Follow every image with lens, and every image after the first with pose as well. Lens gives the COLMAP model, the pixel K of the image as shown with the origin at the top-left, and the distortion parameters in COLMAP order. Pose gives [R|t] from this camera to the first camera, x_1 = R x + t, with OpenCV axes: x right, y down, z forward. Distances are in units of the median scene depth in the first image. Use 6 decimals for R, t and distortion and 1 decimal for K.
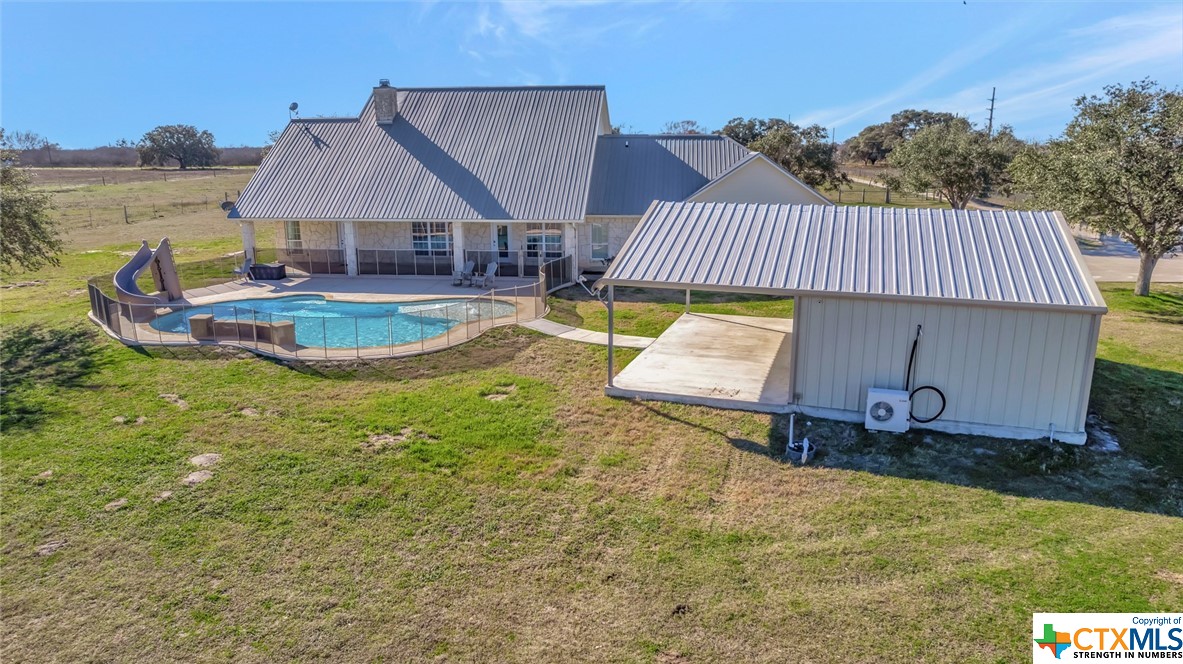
lens RADIAL K [[756.0, 0, 598.0], [0, 756.0, 335.7], [0, 0, 1]] dist [-0.075312, 0.064675]
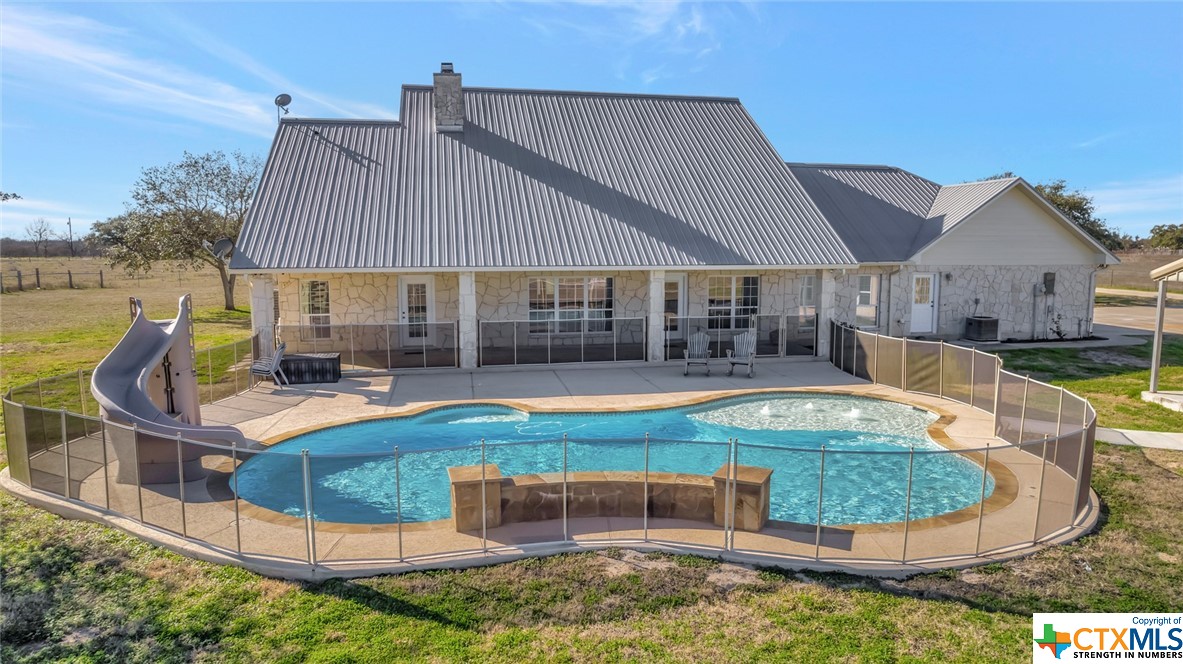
lens RADIAL K [[756.0, 0, 598.0], [0, 756.0, 335.7], [0, 0, 1]] dist [-0.075312, 0.064675]
pose [[0.952080, -0.036169, 0.303703, -0.617364], [0.074548, 0.990478, -0.115744, -0.048122], [-0.296625, 0.132838, 0.945710, 0.650966]]
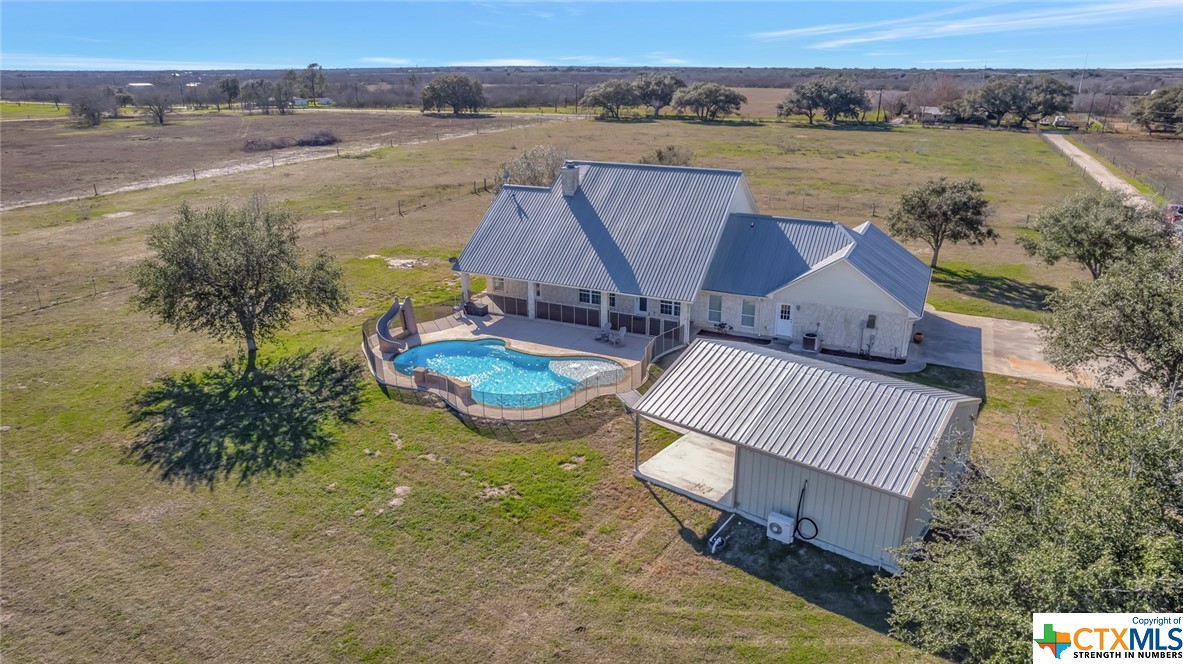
lens RADIAL K [[756.0, 0, 598.0], [0, 756.0, 335.7], [0, 0, 1]] dist [-0.075312, 0.064675]
pose [[0.946021, 0.110795, -0.304579, 0.329332], [-0.081284, 0.990826, 0.107963, -0.319114], [0.313747, -0.077378, 0.946349, -0.428040]]
